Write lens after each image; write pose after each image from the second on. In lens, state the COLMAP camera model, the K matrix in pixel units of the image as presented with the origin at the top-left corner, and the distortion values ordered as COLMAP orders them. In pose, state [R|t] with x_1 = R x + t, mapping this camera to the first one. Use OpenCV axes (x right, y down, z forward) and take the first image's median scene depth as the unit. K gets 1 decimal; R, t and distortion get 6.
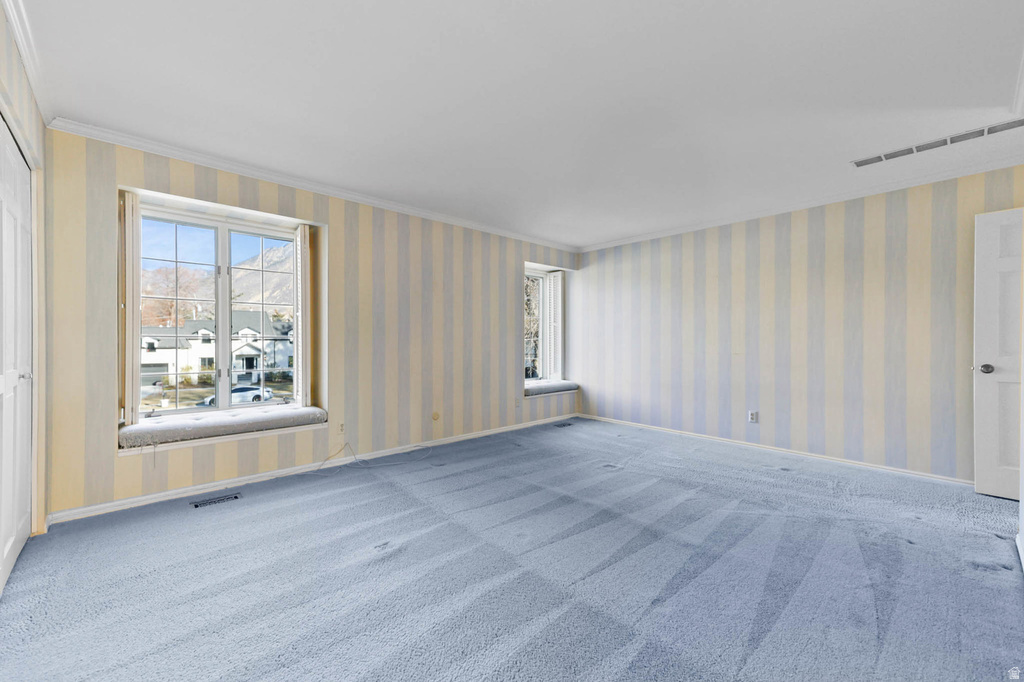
lens RADIAL K [[427.4, 0, 511.8], [0, 427.4, 329.8], [0, 0, 1]] dist [0.000980, -0.000084]
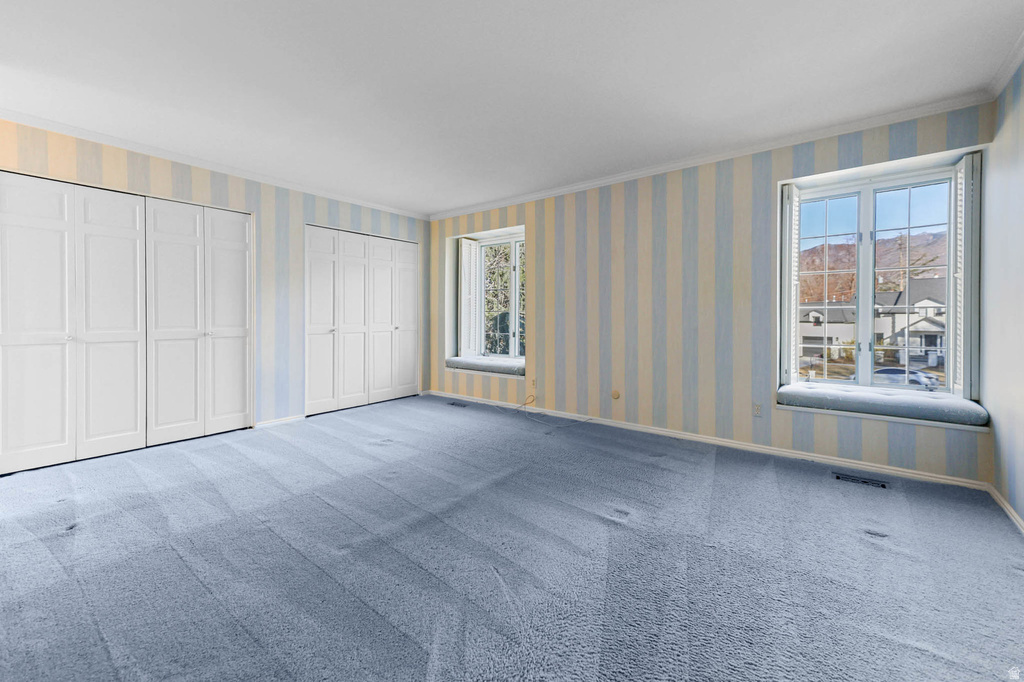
lens RADIAL K [[400.4, 0, 512.0], [0, 400.4, 341.0], [0, 0, 1]] dist [0.050702, 0.000004]
pose [[0.153692, 0.062538, -0.986138, 0.106754], [0.024850, 0.997435, 0.067127, 0.002688], [0.987806, -0.034823, 0.151744, 0.103789]]
